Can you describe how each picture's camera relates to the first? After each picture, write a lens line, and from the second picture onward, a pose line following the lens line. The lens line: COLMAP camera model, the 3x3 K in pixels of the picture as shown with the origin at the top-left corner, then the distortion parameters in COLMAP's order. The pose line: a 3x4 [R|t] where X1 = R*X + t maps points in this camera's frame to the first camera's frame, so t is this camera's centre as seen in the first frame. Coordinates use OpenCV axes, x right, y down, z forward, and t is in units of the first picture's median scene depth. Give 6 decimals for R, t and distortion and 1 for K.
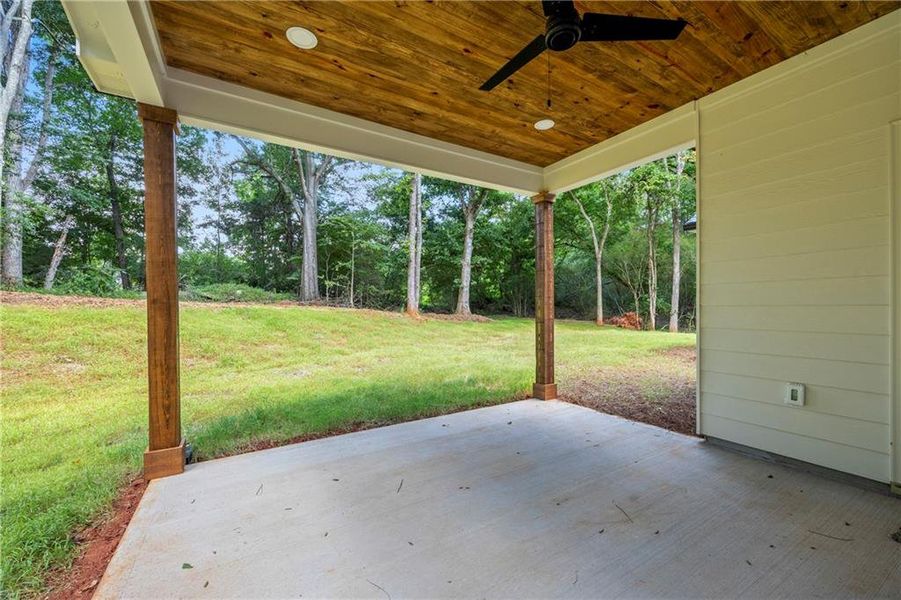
lens RADIAL K [[356.7, 0, 454.8], [0, 356.7, 307.8], [0, 0, 1]] dist [-0.002779, -0.000789]
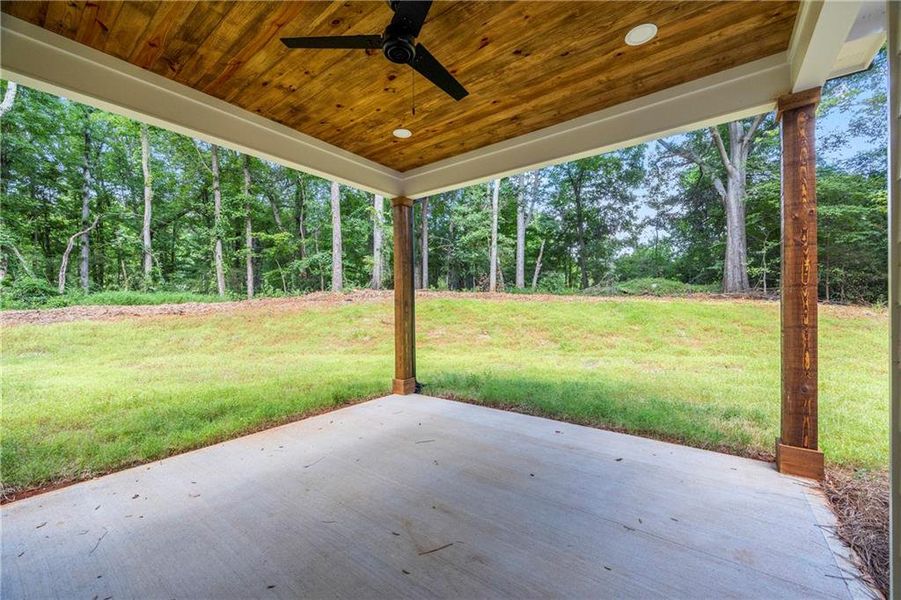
lens RADIAL K [[356.7, 0, 455.3], [0, 356.7, 298.8], [0, 0, 1]] dist [-0.002779, -0.000789]
pose [[0.370455, -0.006975, -0.928824, 0.565776], [0.002583, 0.999976, -0.006479, -0.006841], [0.928847, 0.000001, 0.370464, 0.319499]]
